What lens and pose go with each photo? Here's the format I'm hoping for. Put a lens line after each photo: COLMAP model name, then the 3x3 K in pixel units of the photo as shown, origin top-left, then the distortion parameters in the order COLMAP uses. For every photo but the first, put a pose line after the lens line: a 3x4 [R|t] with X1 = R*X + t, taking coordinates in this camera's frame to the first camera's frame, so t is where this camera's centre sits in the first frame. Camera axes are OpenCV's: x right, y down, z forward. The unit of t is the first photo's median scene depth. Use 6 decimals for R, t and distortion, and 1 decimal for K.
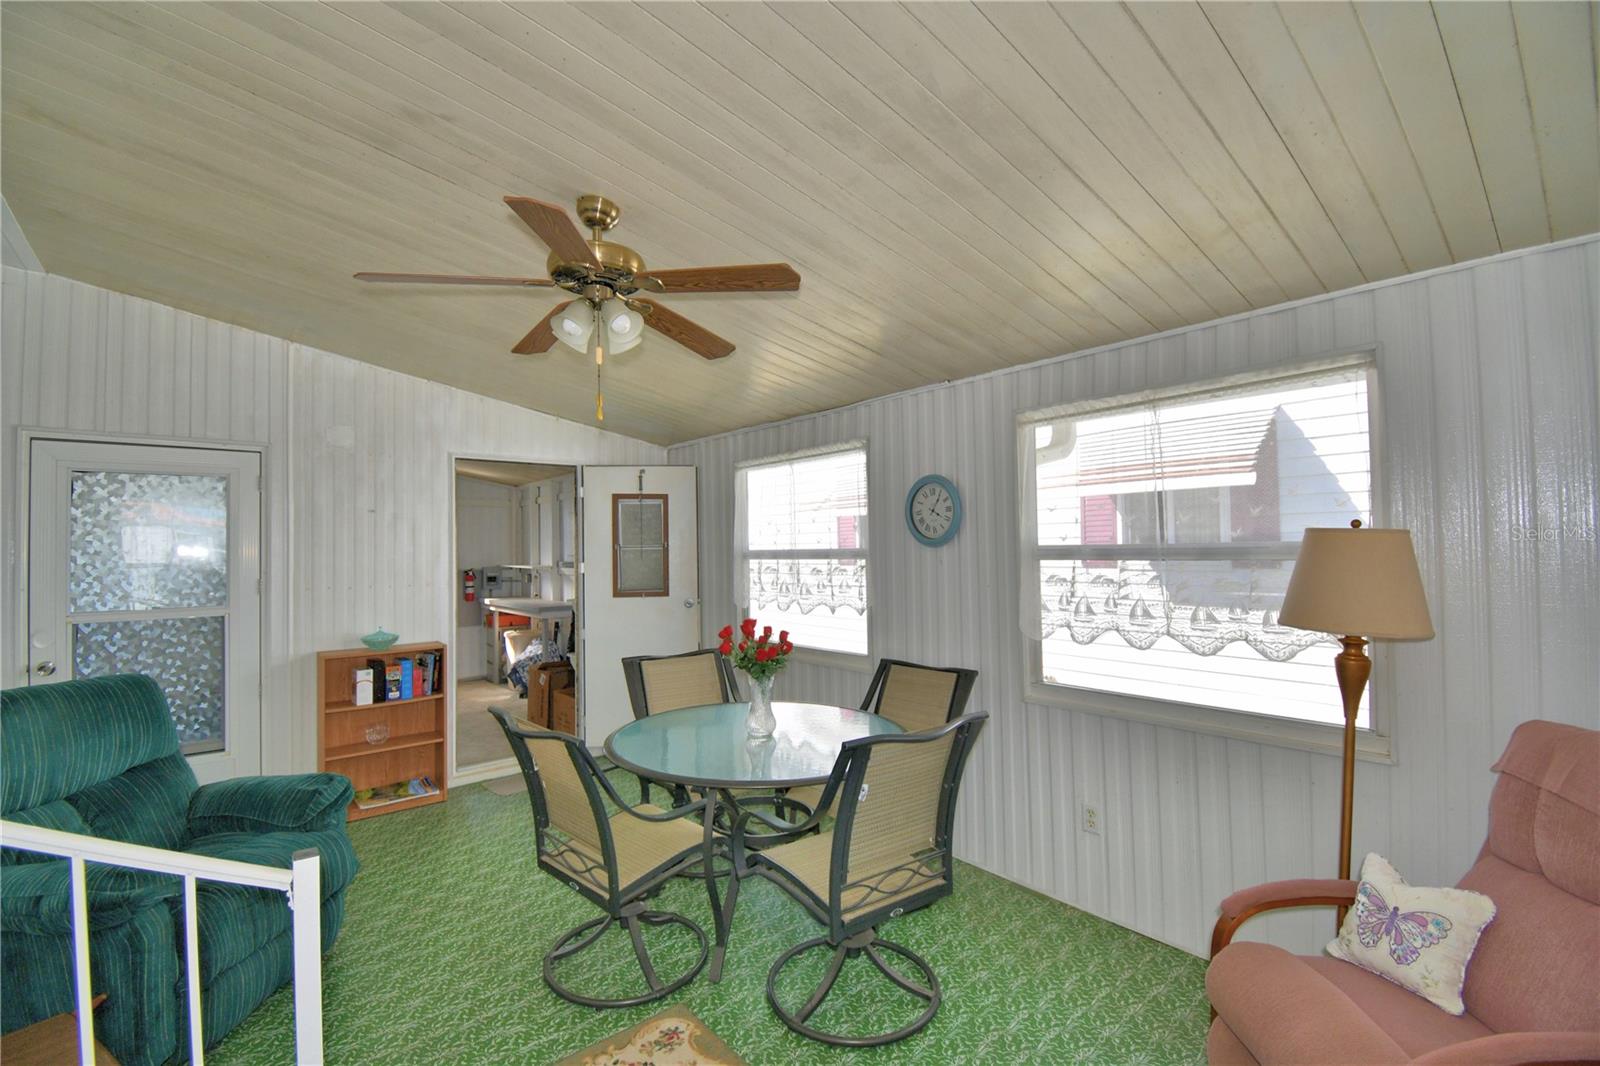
lens RADIAL K [[699.1, 0, 794.6], [0, 699.1, 532.0], [0, 0, 1]] dist [0.021996, -0.027677]
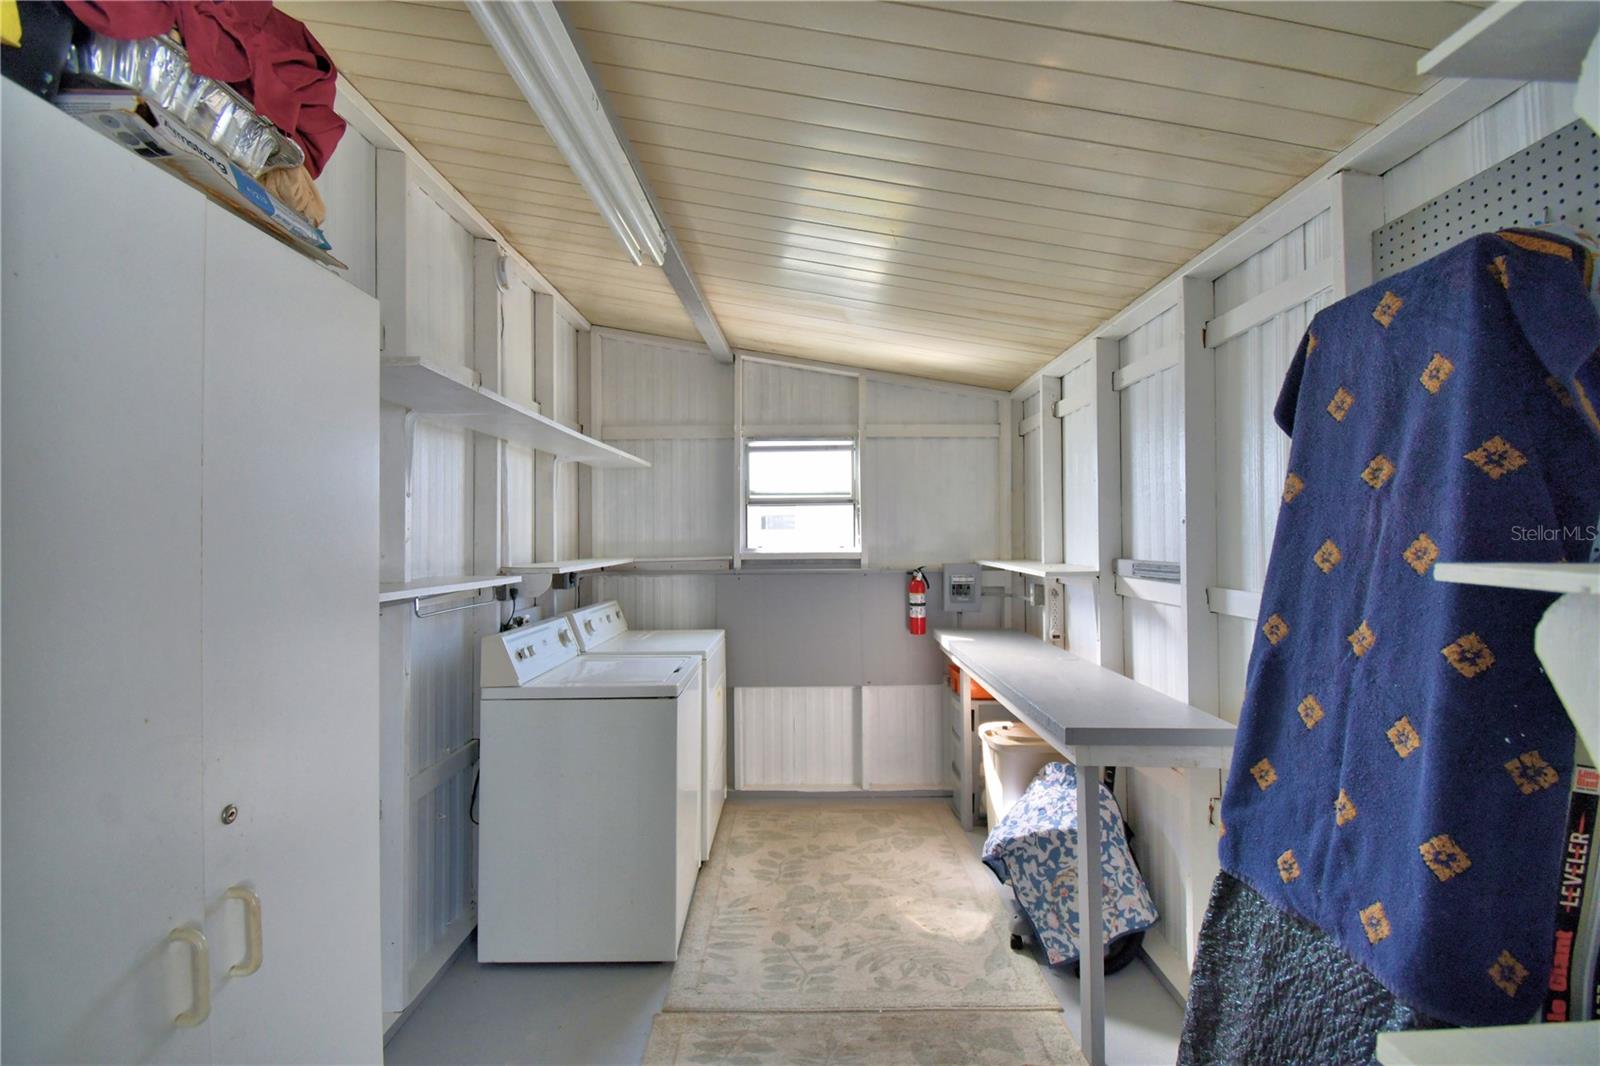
lens RADIAL K [[699.1, 0, 794.6], [0, 699.1, 532.0], [0, 0, 1]] dist [0.021996, -0.027677]
pose [[0.752697, 0.016924, -0.658150, -0.405184], [0.004703, 0.999506, 0.031081, 0.031565], [0.658350, -0.026490, 0.752245, 1.118954]]
